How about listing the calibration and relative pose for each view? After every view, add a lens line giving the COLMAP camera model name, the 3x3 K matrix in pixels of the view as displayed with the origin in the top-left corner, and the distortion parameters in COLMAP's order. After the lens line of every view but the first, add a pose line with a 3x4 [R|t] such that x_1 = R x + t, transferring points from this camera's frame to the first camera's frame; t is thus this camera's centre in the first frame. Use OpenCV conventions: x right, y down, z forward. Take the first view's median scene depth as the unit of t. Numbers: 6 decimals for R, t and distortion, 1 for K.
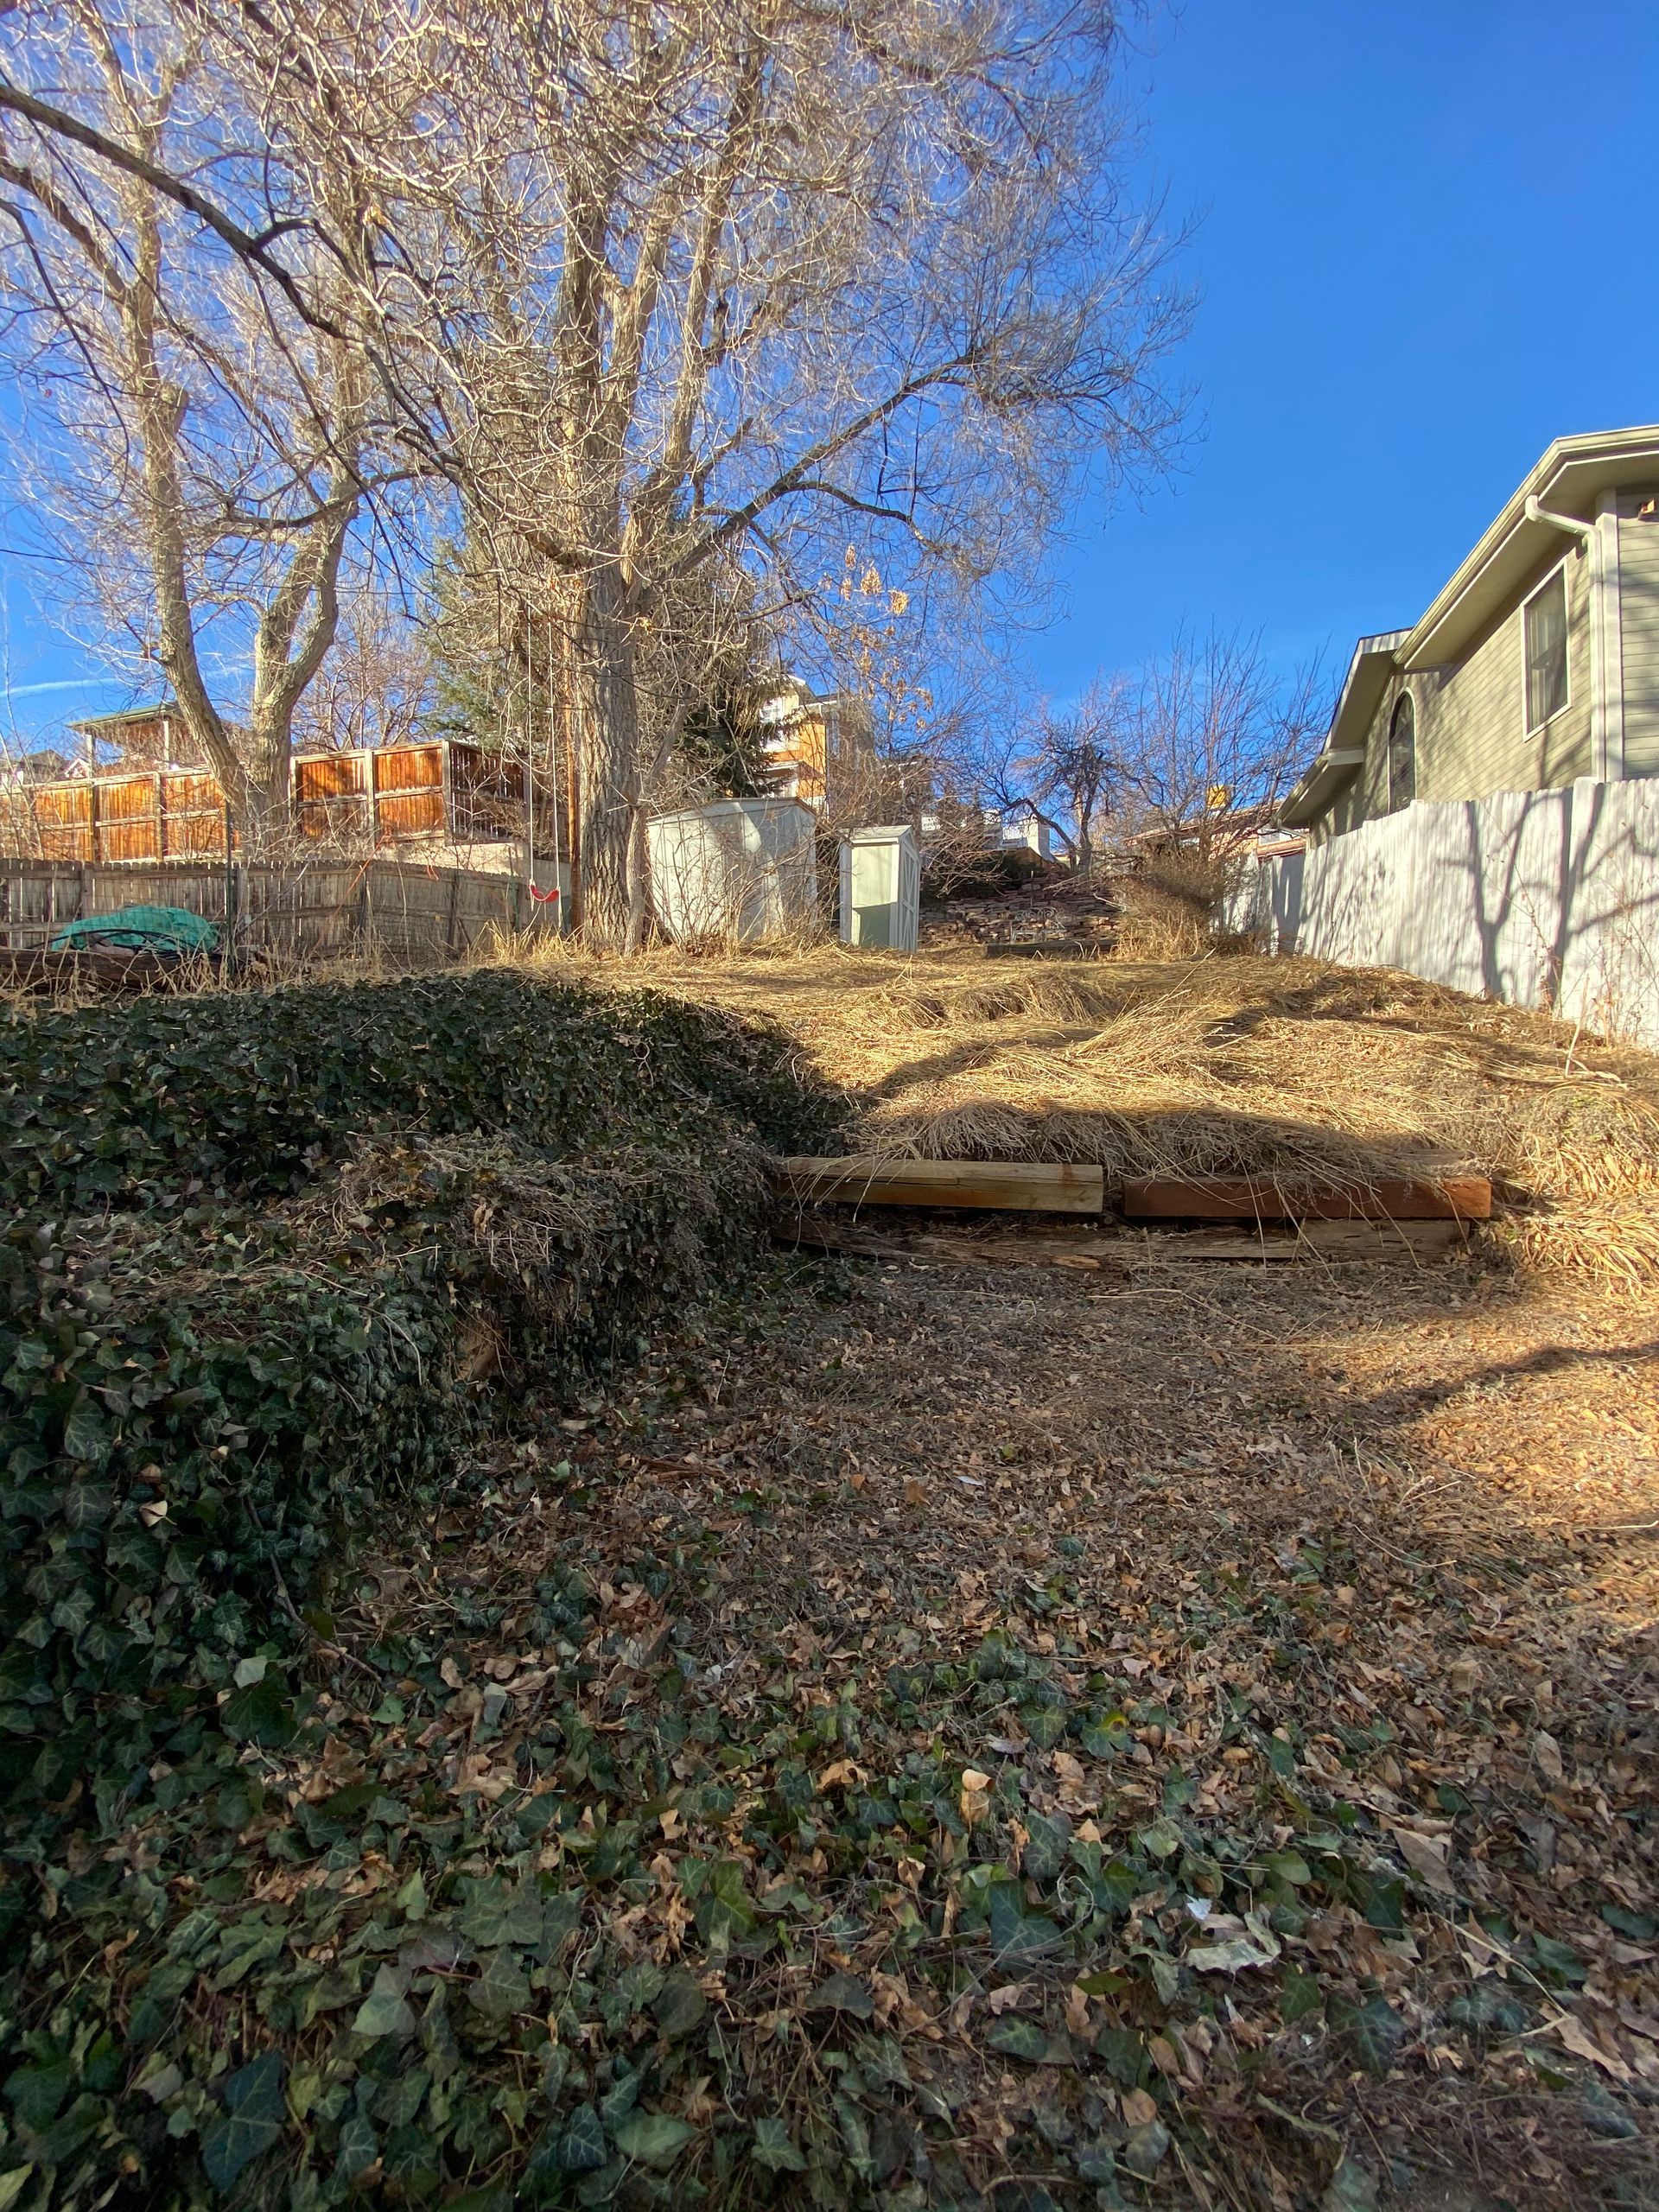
lens RADIAL K [[894.0, 0, 820.0], [0, 894.0, 1108.9], [0, 0, 1]] dist [0.012943, -0.017267]
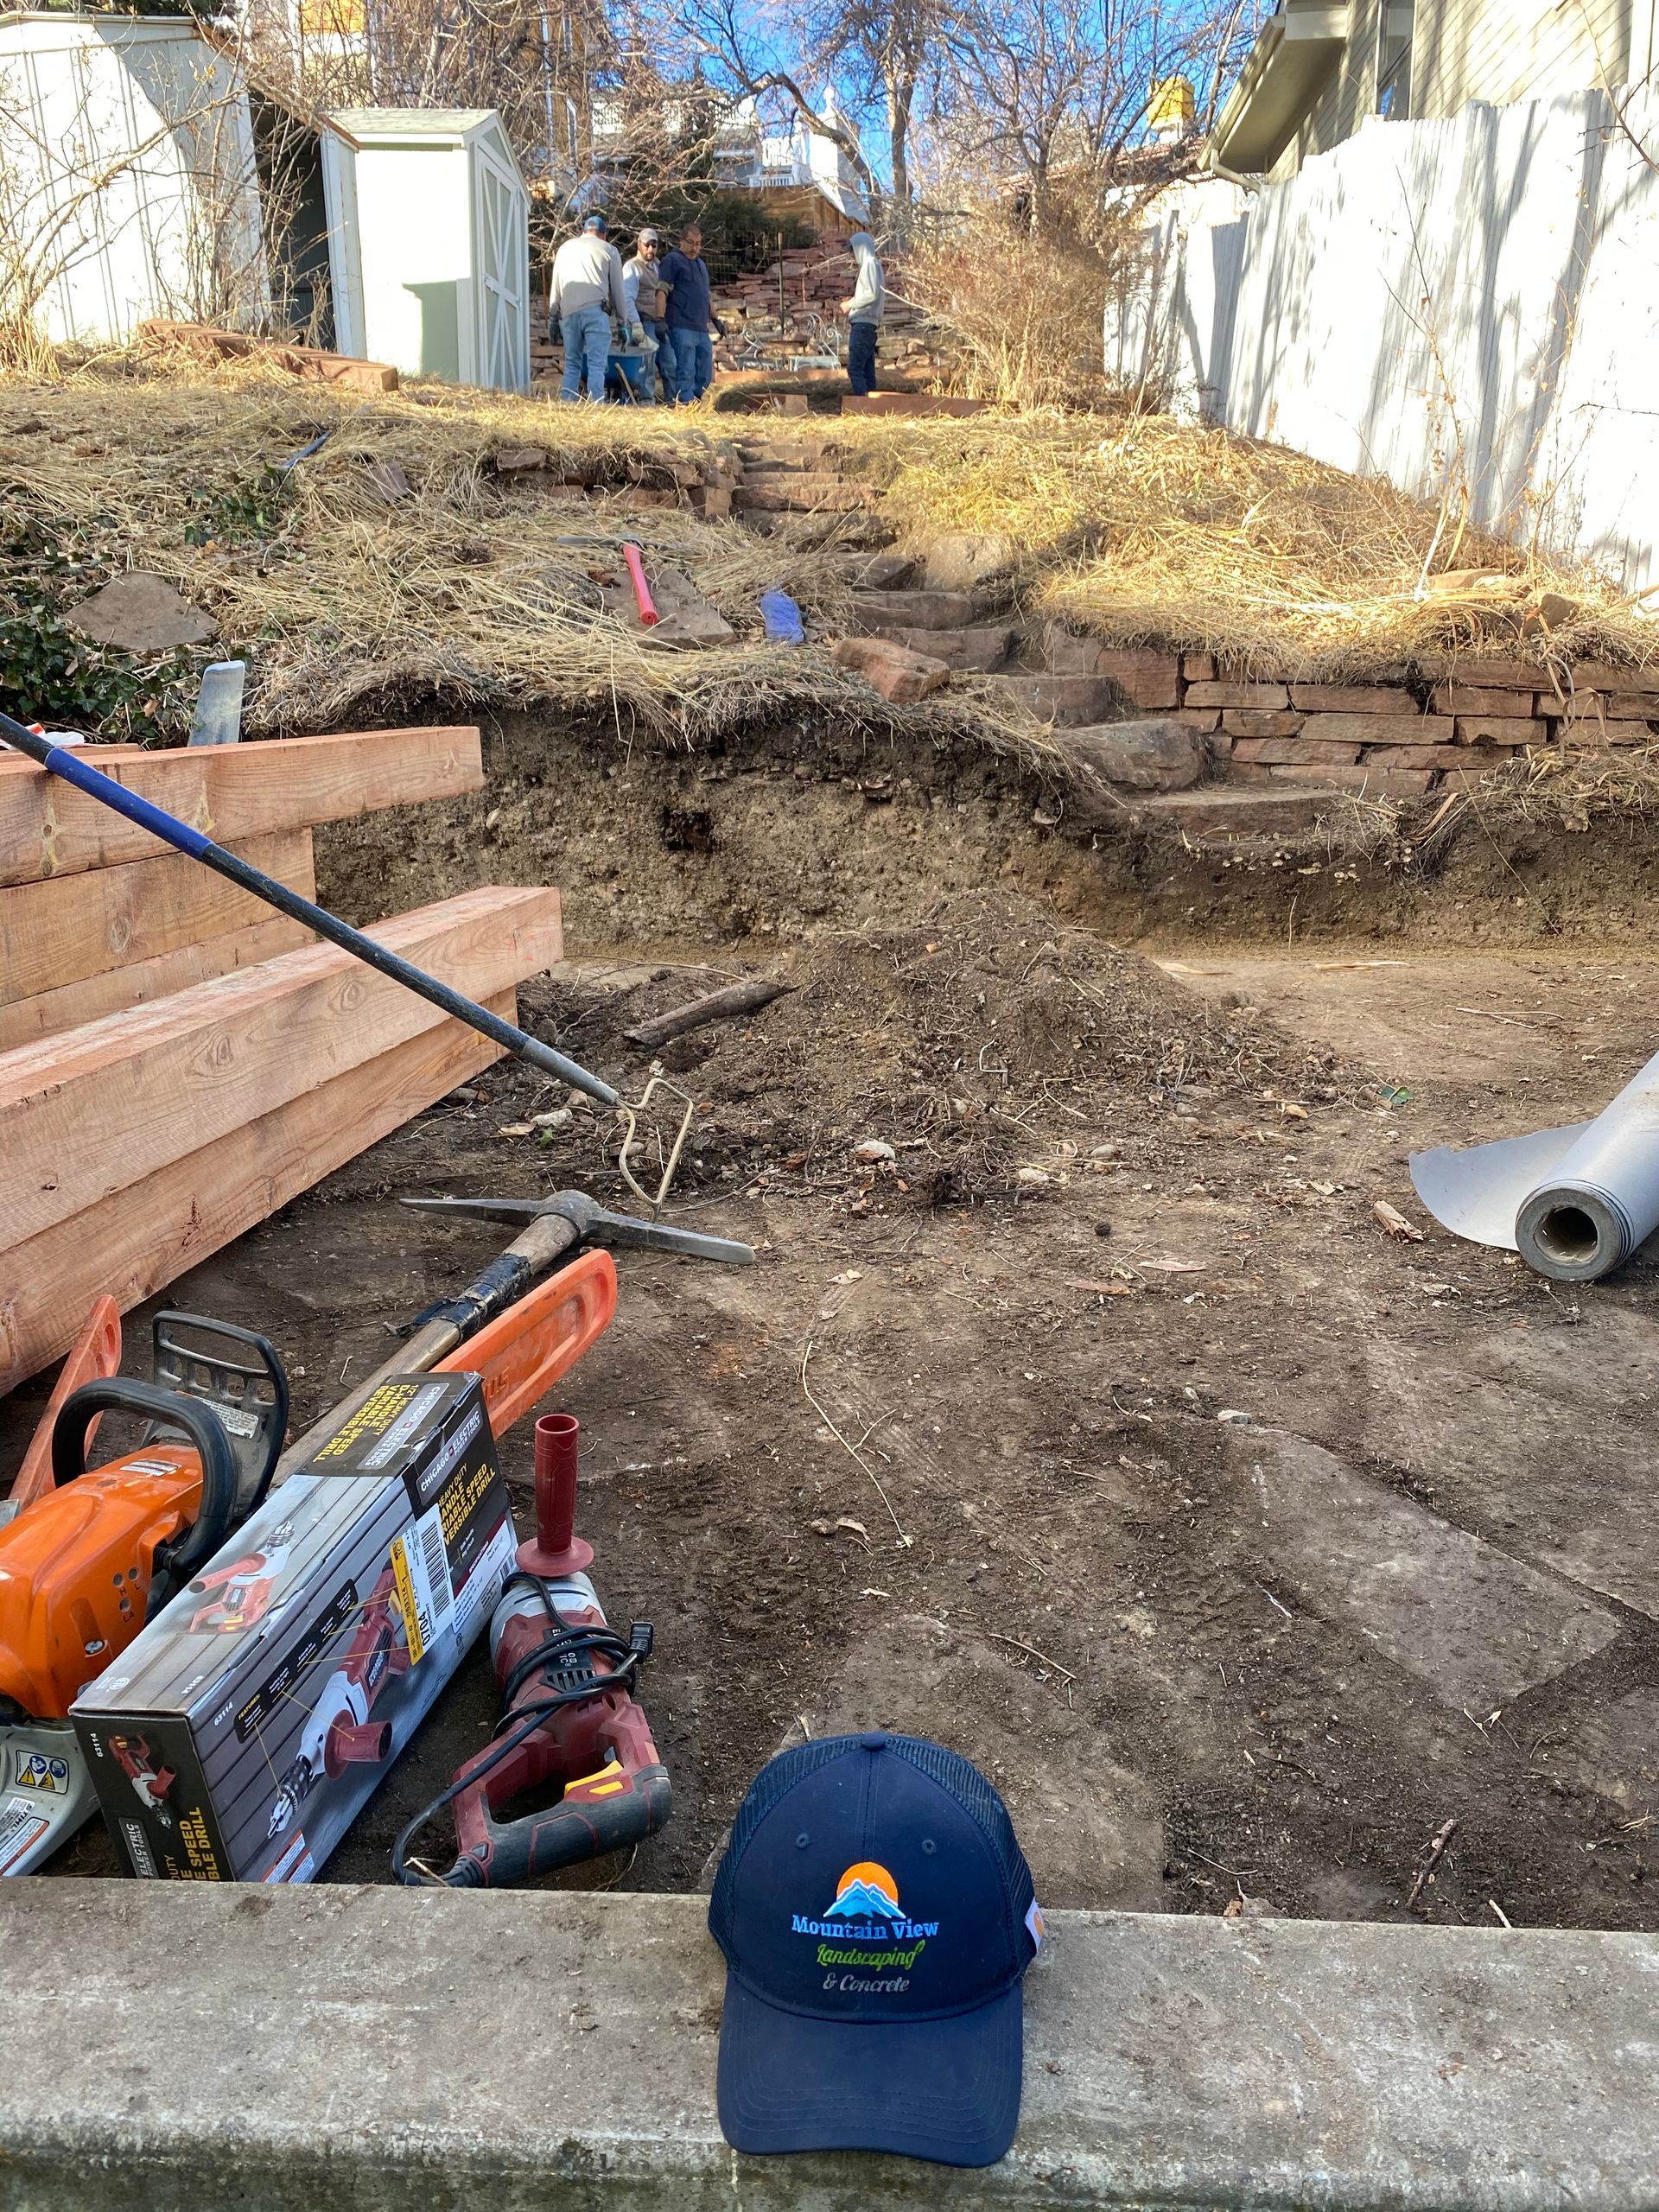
lens RADIAL K [[1697.3, 0, 836.9], [0, 1697.3, 1093.0], [0, 0, 1]] dist [0.011456, -0.005064]
pose [[0.976043, -0.053433, 0.210915, 0.078752], [0.008362, 0.977872, 0.209036, 0.013967], [-0.217418, -0.202264, 0.954892, -0.031197]]
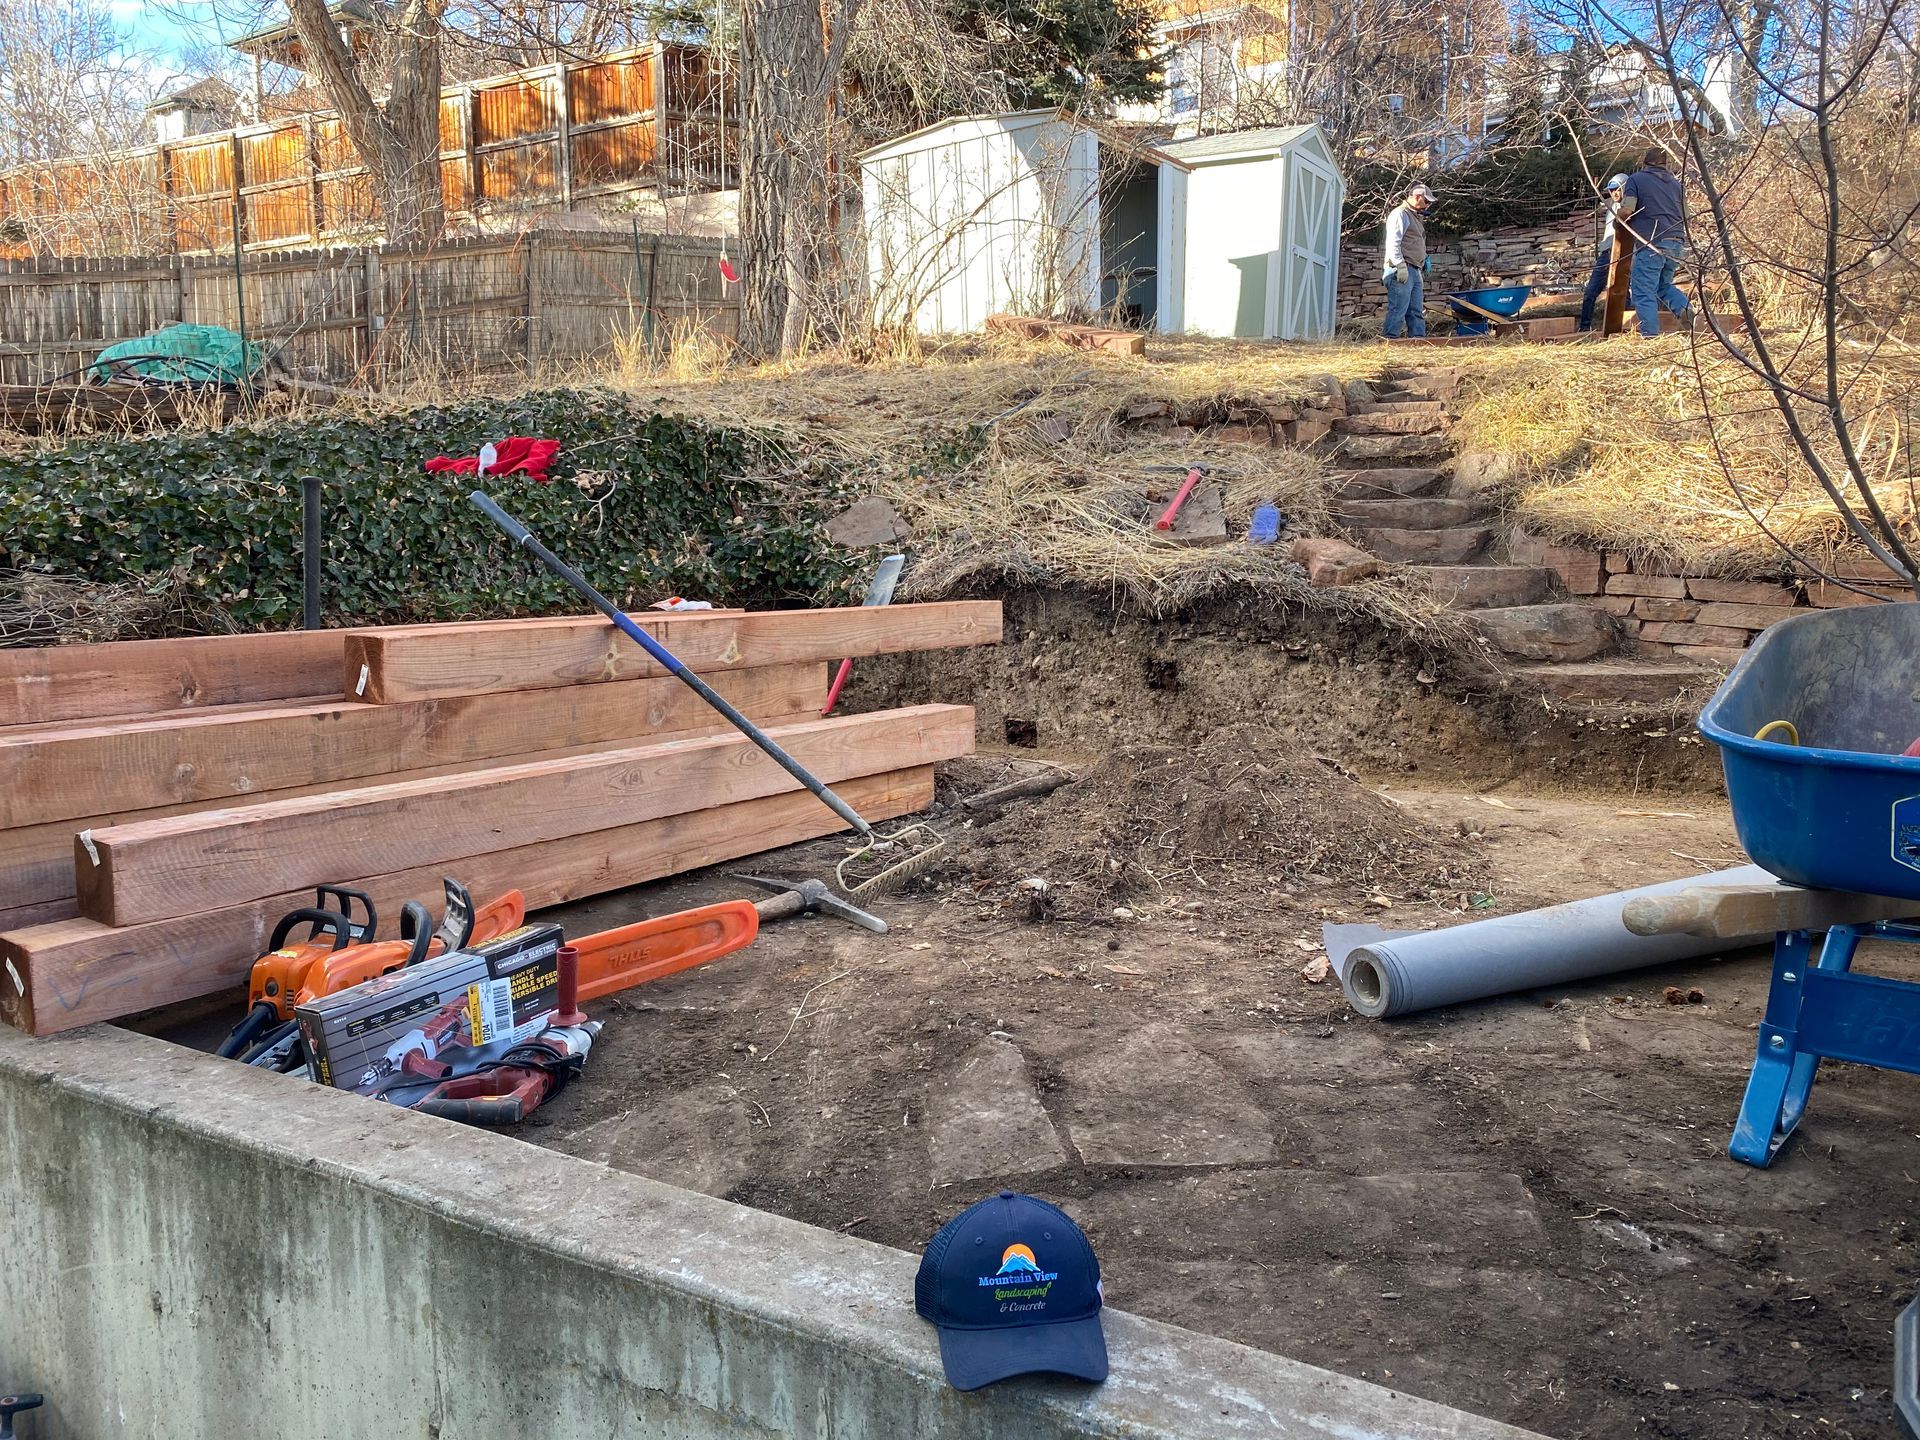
lens RADIAL K [[1473.3, 0, 973.4], [0, 1473.3, 713.2], [0, 0, 1]] dist [0.011456, -0.005064]
pose [[0.965471, 0.030992, -0.258660, 0.200688], [-0.009546, 0.996440, 0.083760, 0.009202], [0.260335, -0.078399, 0.962330, -0.108090]]
